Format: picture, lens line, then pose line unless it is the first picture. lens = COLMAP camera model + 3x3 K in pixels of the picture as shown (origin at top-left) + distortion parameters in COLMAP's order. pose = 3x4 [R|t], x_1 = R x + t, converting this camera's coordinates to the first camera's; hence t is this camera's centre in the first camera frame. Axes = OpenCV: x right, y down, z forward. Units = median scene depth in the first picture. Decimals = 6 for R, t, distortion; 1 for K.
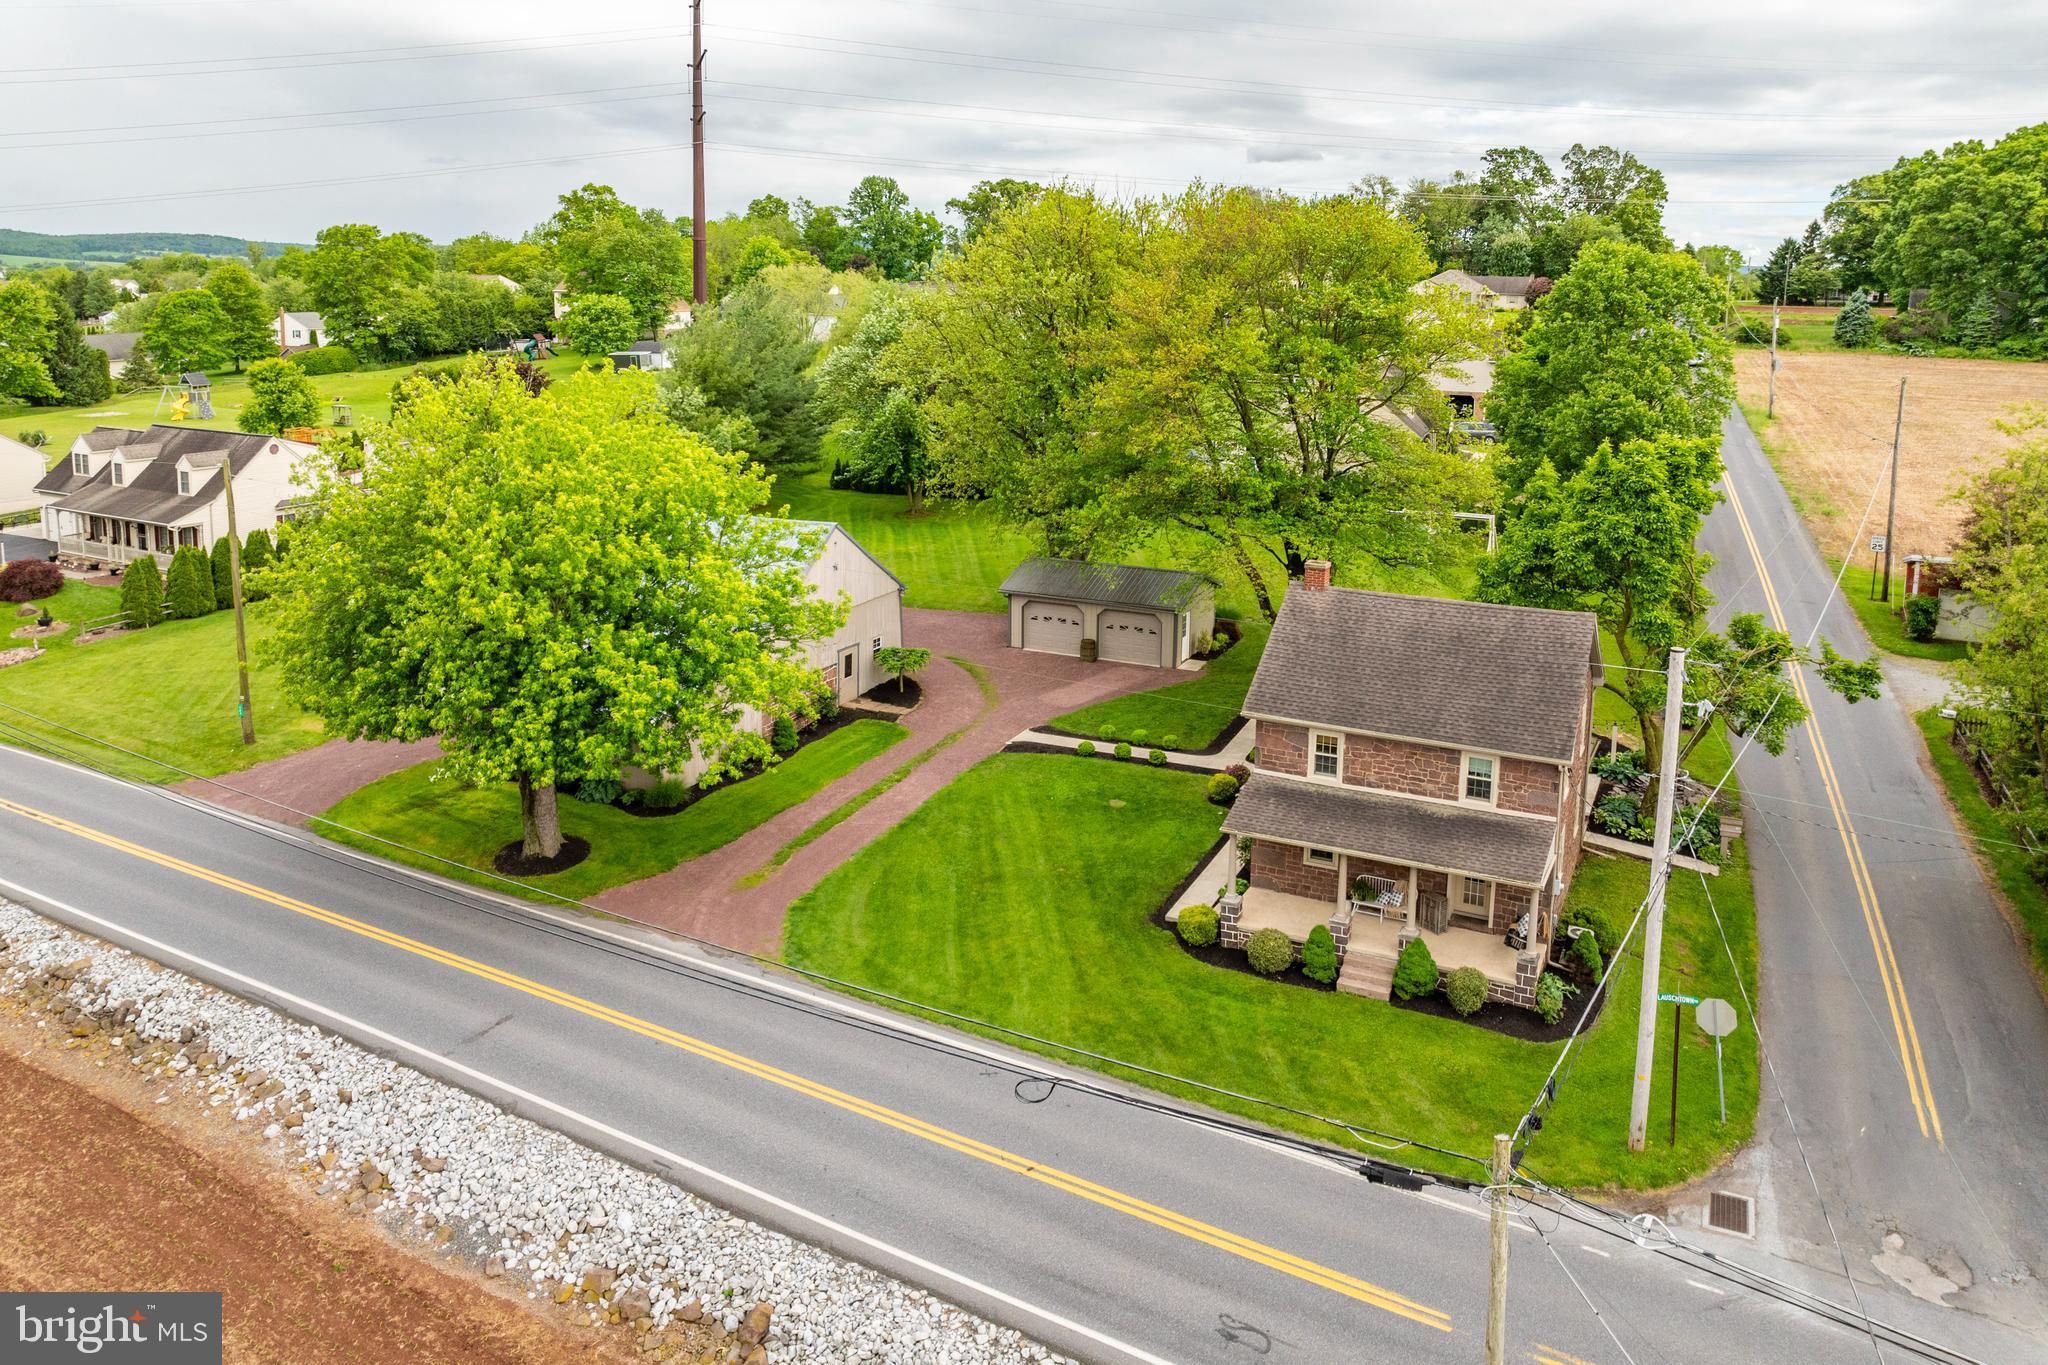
lens RADIAL K [[1520.6, 0, 1025.6], [0, 1520.6, 484.0], [0, 0, 1]] dist [-0.033337, 0.003244]
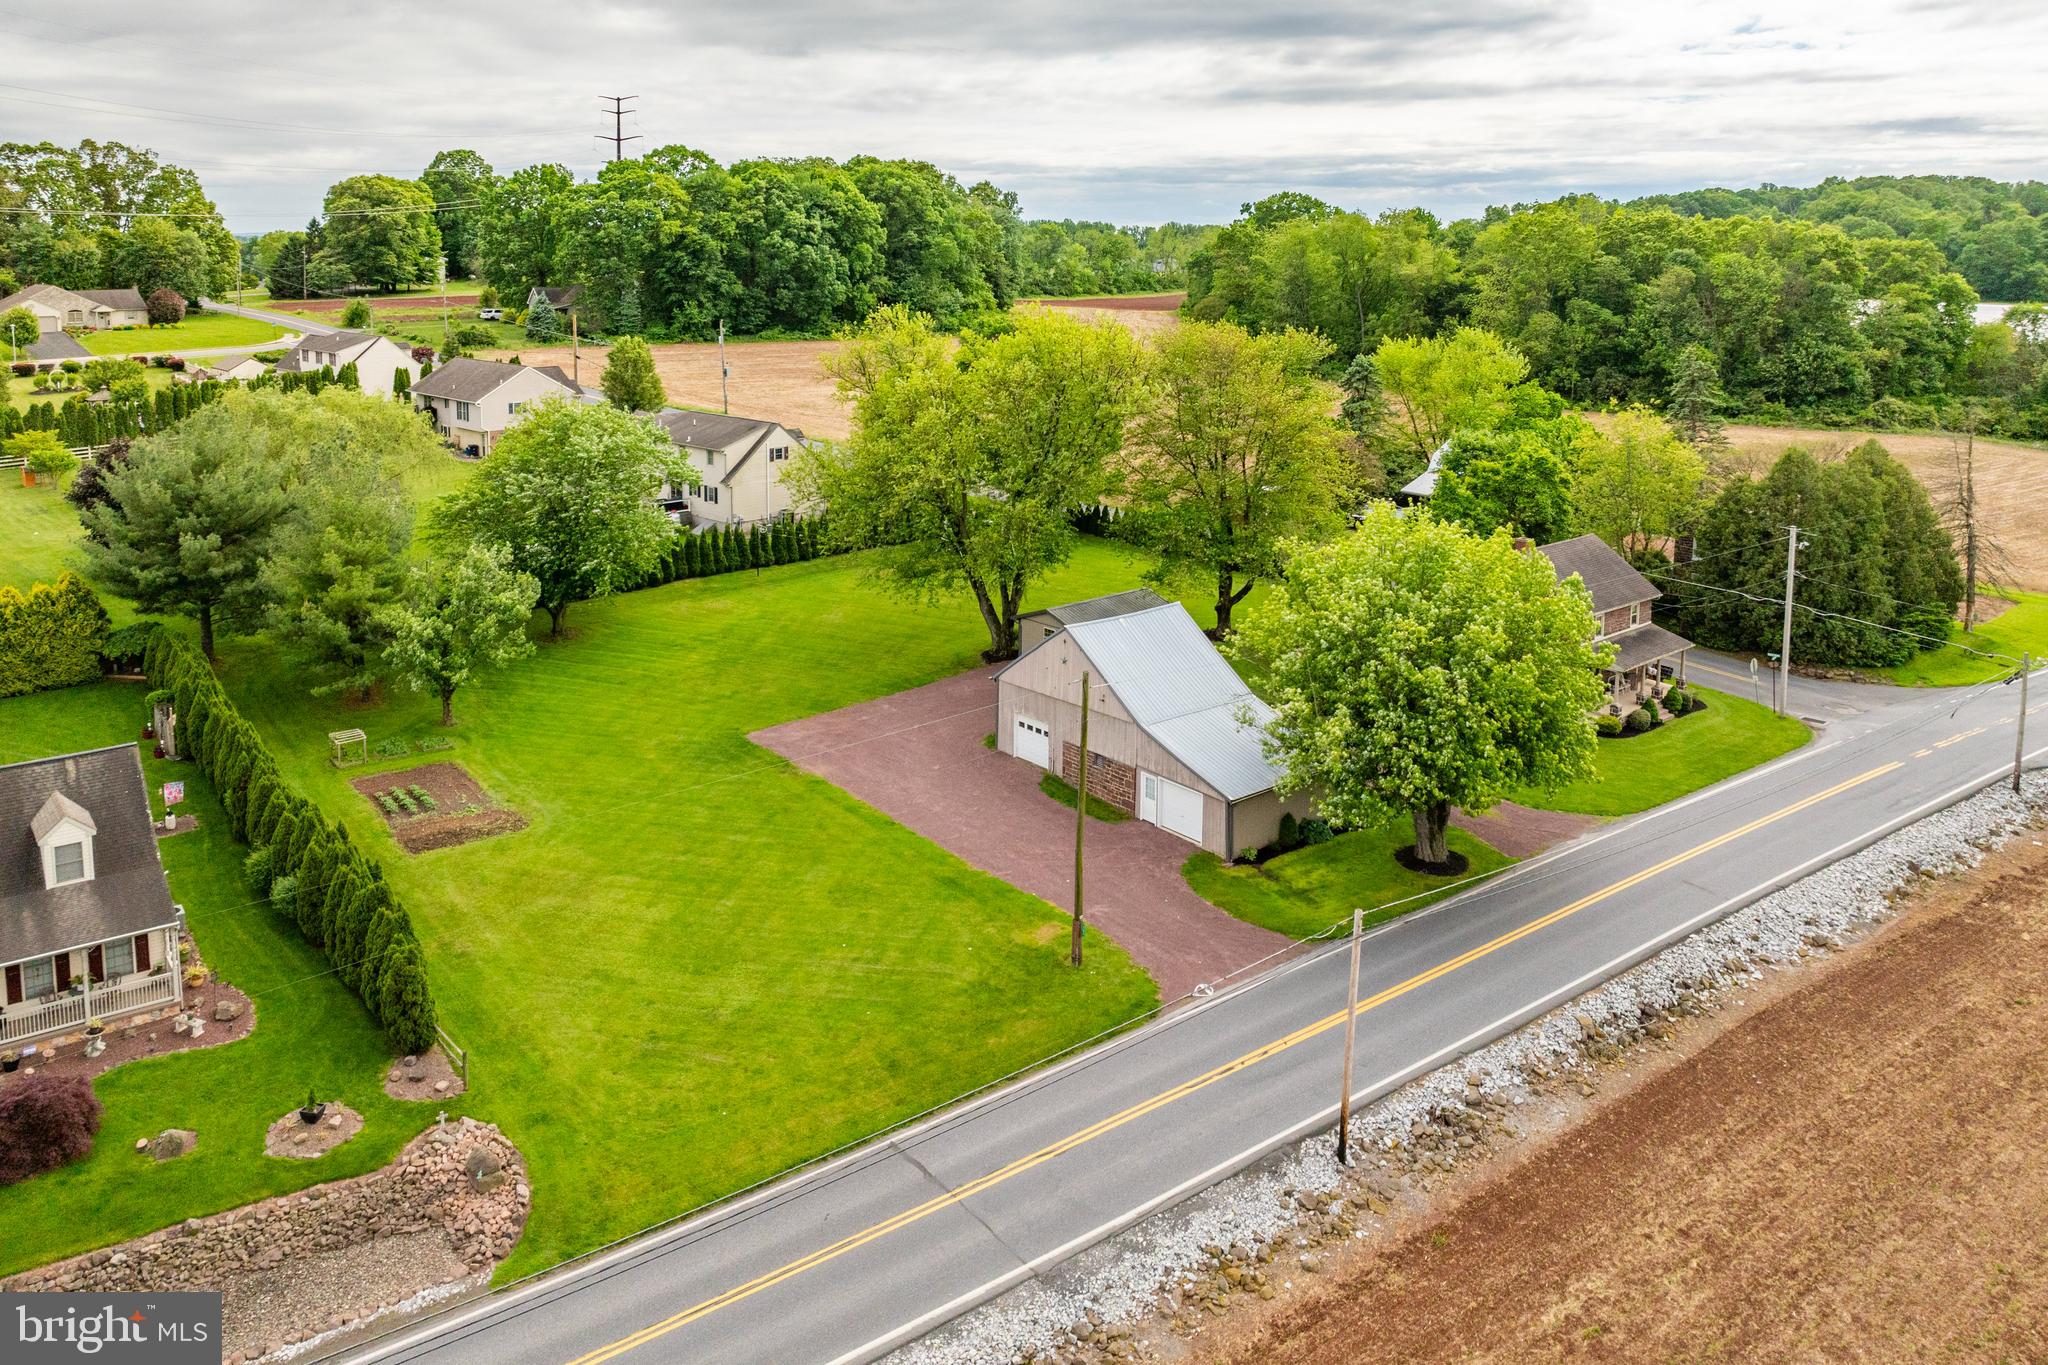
lens RADIAL K [[1525.9, 0, 983.2], [0, 1525.9, 378.9], [0, 0, 1]] dist [-0.034446, -0.003422]
pose [[0.405217, -0.099274, 0.908815, -1.725307], [0.131087, 0.990124, 0.049708, -0.317708], [-0.904774, 0.098991, 0.414228, 0.765393]]
